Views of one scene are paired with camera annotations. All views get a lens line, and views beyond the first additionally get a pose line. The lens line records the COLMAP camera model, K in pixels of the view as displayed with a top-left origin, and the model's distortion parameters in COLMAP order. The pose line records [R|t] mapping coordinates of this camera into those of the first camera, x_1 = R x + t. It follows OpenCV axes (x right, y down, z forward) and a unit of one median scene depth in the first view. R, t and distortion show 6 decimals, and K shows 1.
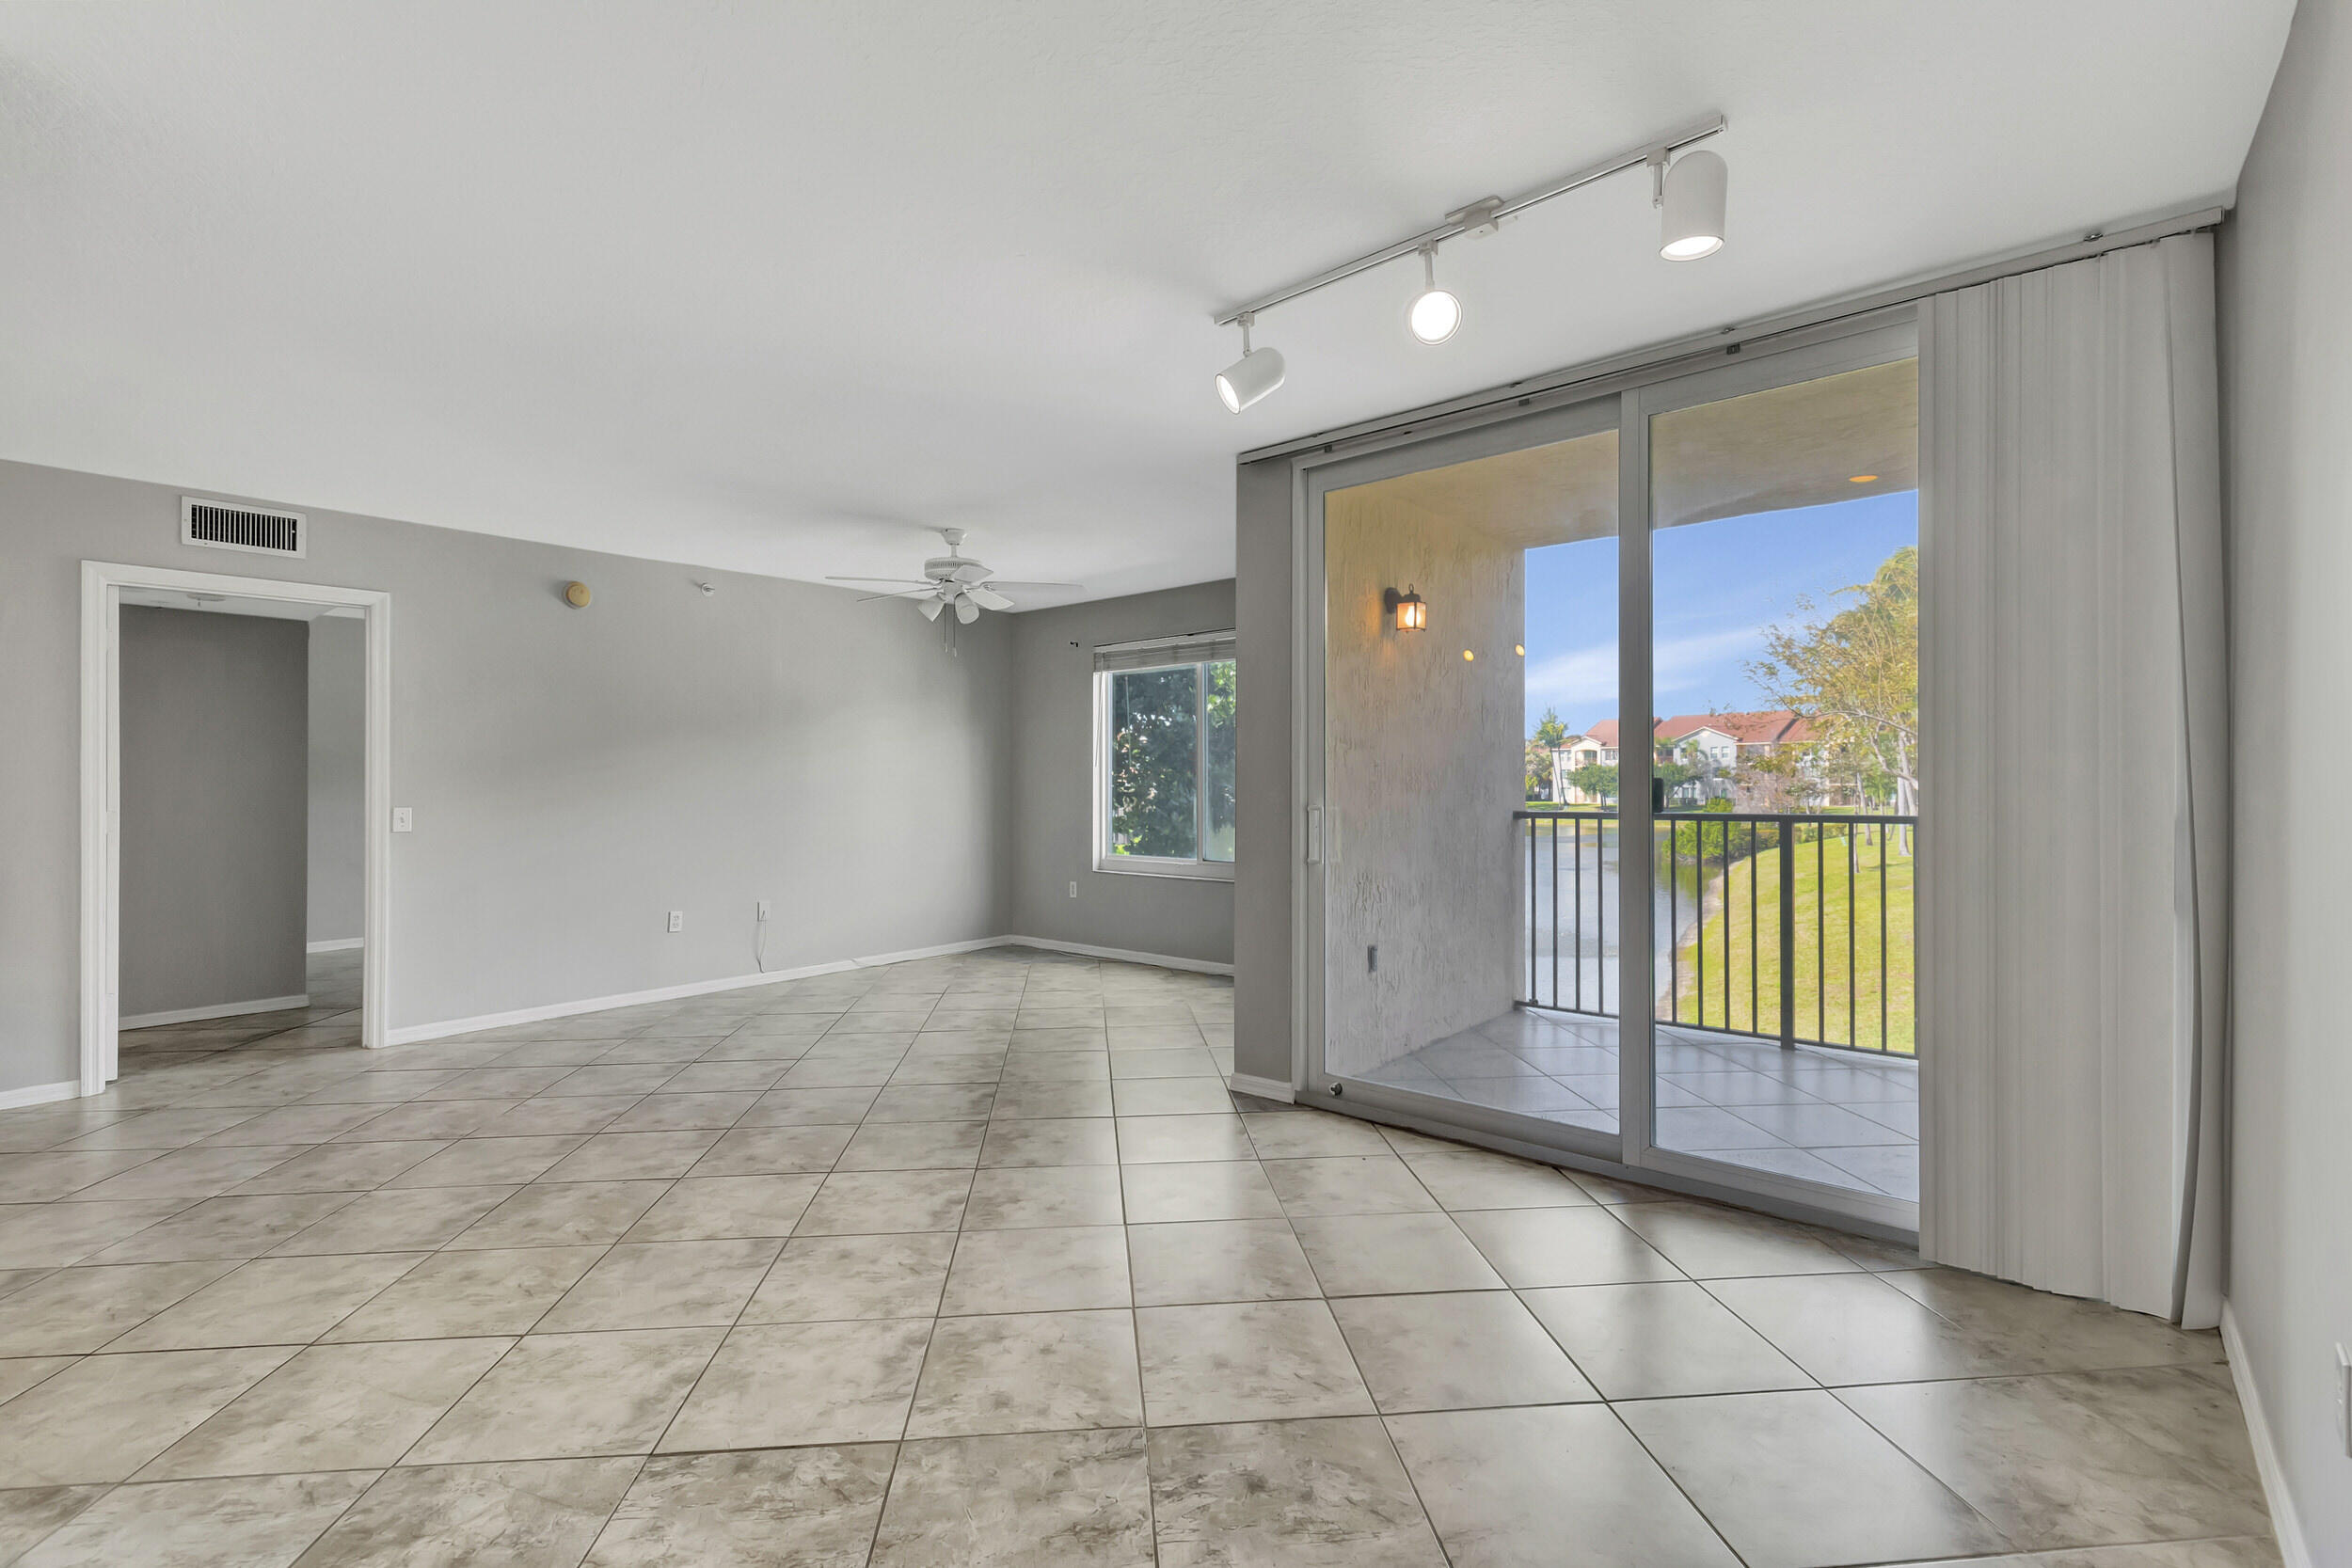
lens RADIAL K [[1042.6, 0, 1160.4], [0, 1042.6, 777.2], [0, 0, 1]] dist [0.001065, 0.000148]
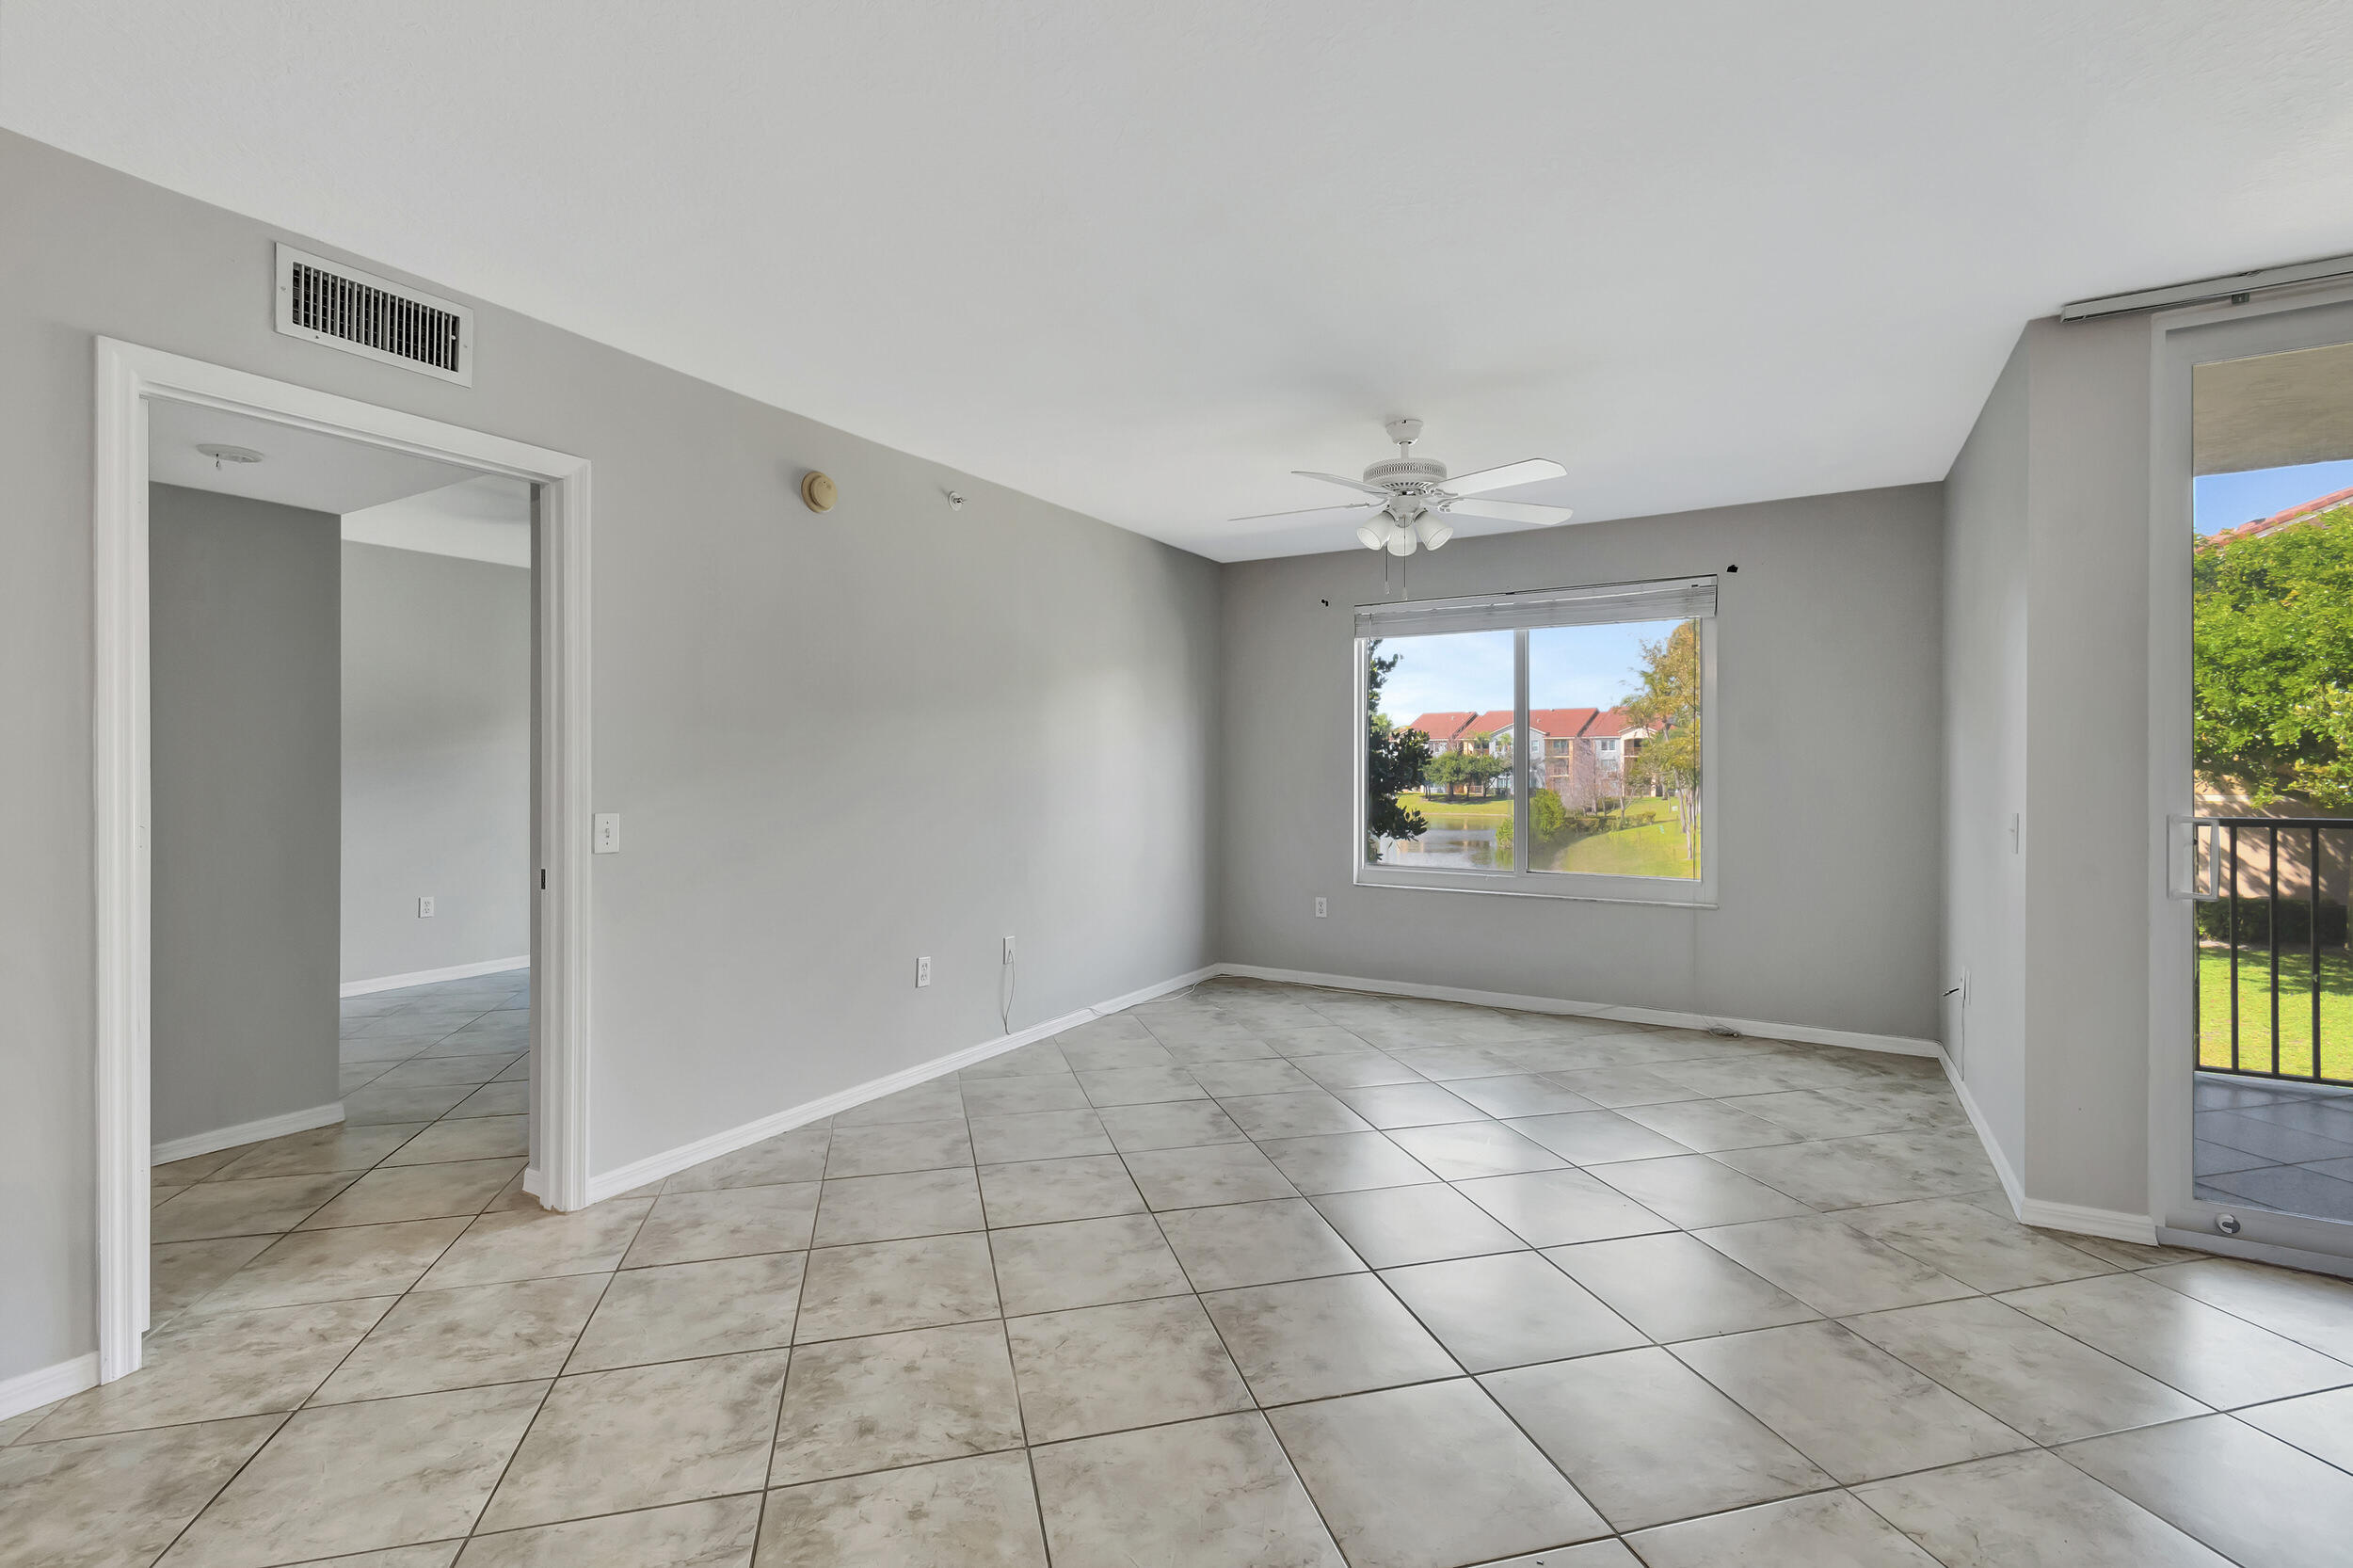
lens RADIAL K [[1042.2, 0, 1159.2], [0, 1042.2, 768.2], [0, 0, 1]] dist [0.019373, -0.010440]
pose [[0.985475, 0.006785, 0.169687, -0.678536], [-0.007201, 0.999972, 0.001833, -0.000880], [-0.169670, -0.003028, 0.985496, 0.449554]]
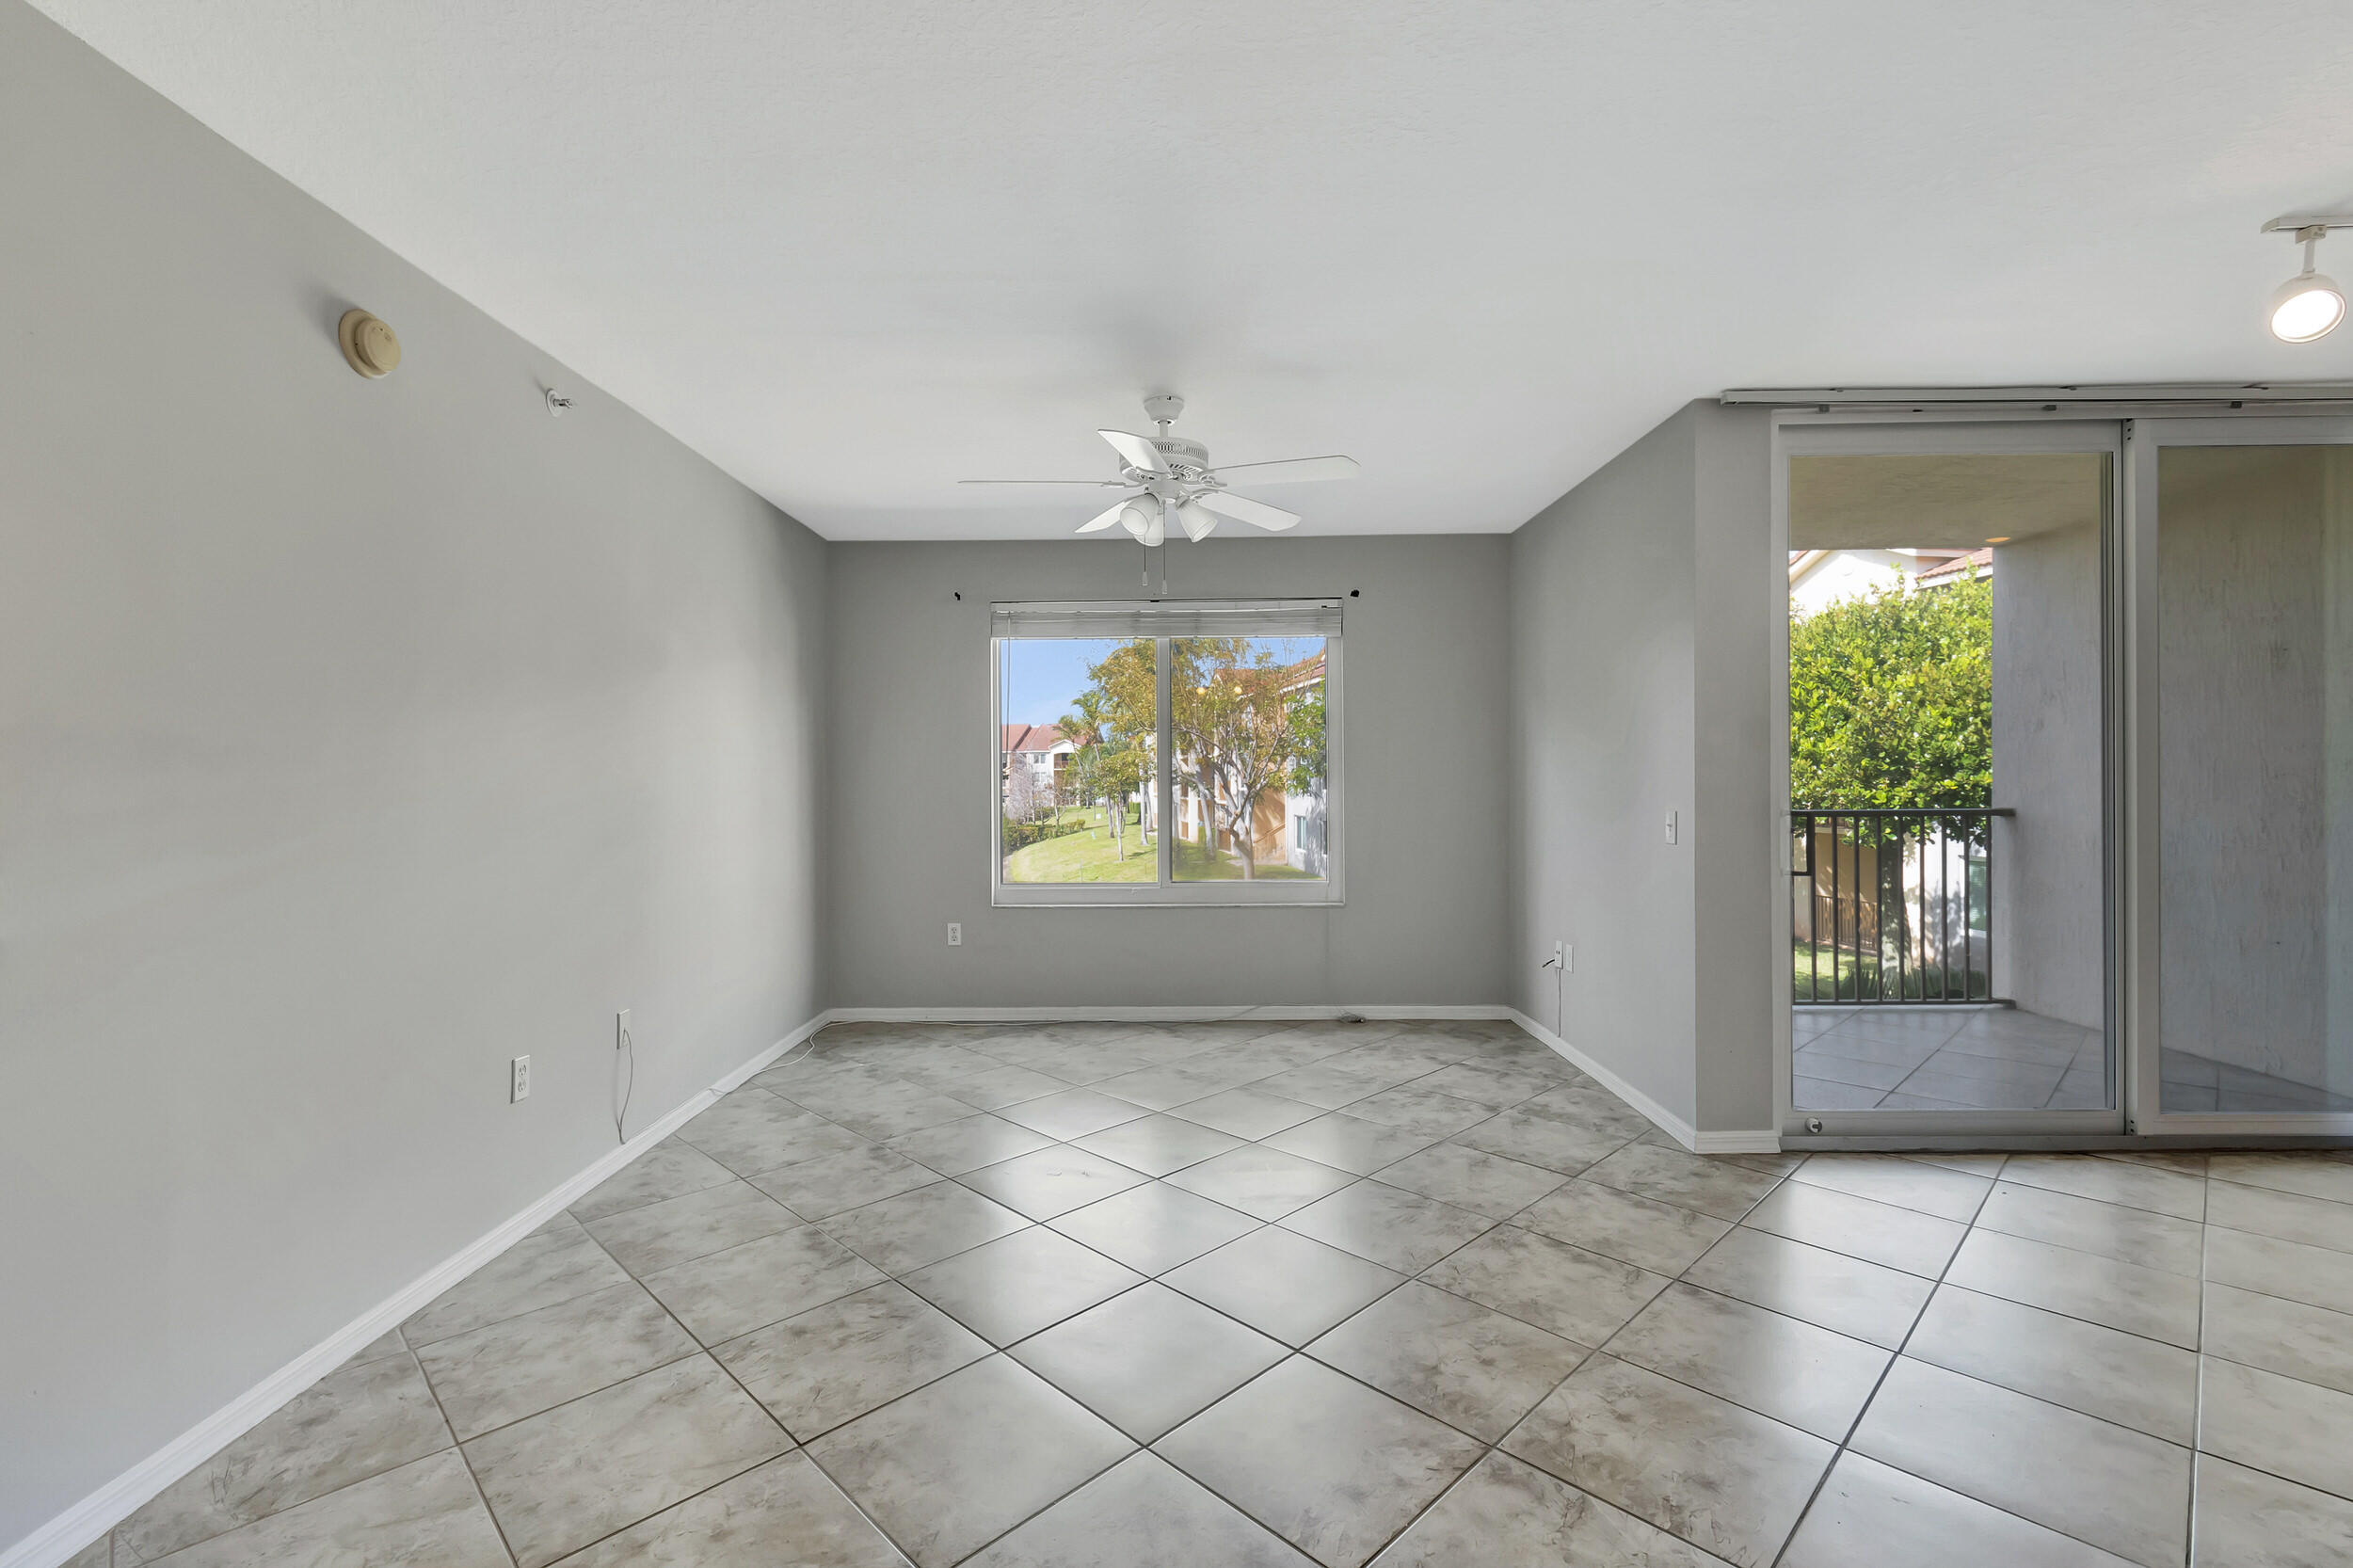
lens RADIAL K [[1043.1, 0, 1160.9], [0, 1043.1, 777.2], [0, 0, 1]] dist [0.001065, 0.000148]
pose [[0.766038, 0.001982, 0.642792, -0.867796], [0.000814, 0.999991, -0.004053, 0.003333], [-0.642795, 0.003628, 0.766030, 0.698816]]
